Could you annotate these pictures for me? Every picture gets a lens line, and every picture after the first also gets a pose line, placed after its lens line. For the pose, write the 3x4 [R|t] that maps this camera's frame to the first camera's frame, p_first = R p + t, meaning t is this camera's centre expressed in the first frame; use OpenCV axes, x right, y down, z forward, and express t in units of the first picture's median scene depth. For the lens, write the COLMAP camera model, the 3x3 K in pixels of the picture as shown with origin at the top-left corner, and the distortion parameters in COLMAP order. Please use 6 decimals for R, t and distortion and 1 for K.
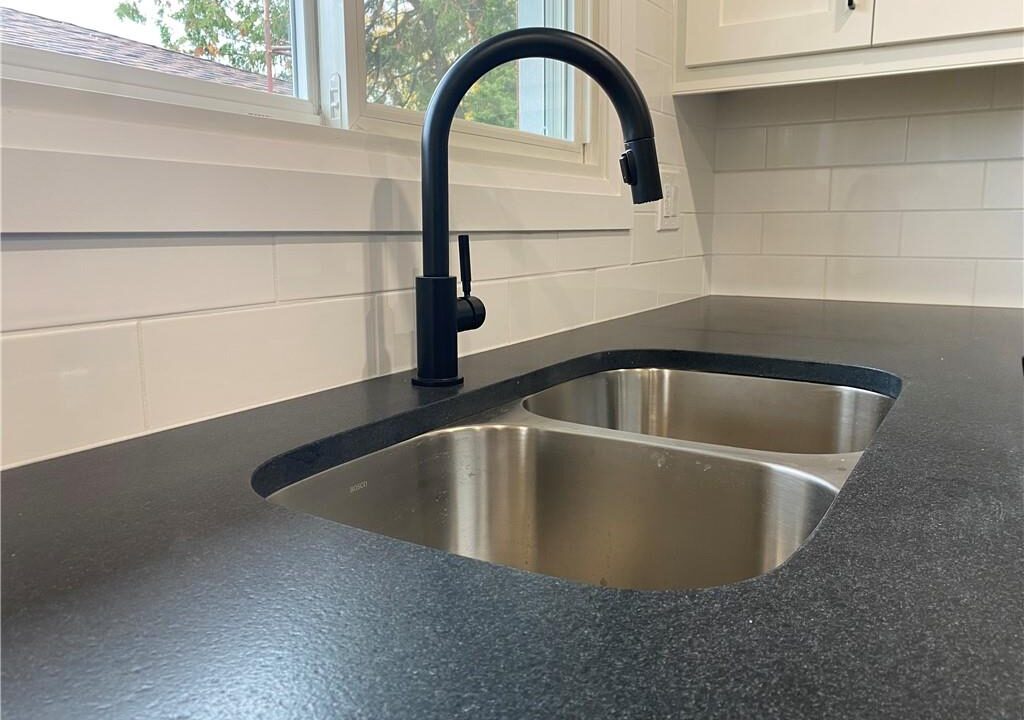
lens RADIAL K [[790.9, 0, 512.0], [0, 790.9, 360.0], [0, 0, 1]] dist [0.000549, -0.000493]
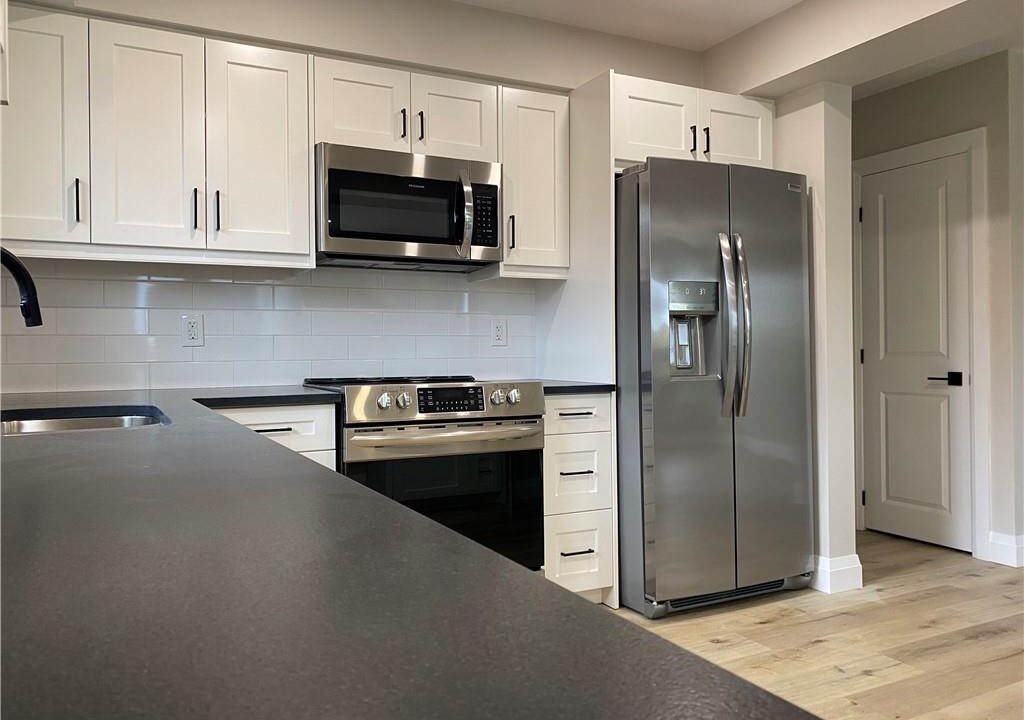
lens RADIAL K [[790.9, 0, 512.0], [0, 790.9, 360.0], [0, 0, 1]] dist [0.000549, -0.000493]
pose [[0.504670, -0.012795, 0.863217, -0.680956], [0.153372, 0.985313, -0.075063, 0.158169], [-0.849579, 0.170276, 0.499221, -0.729056]]
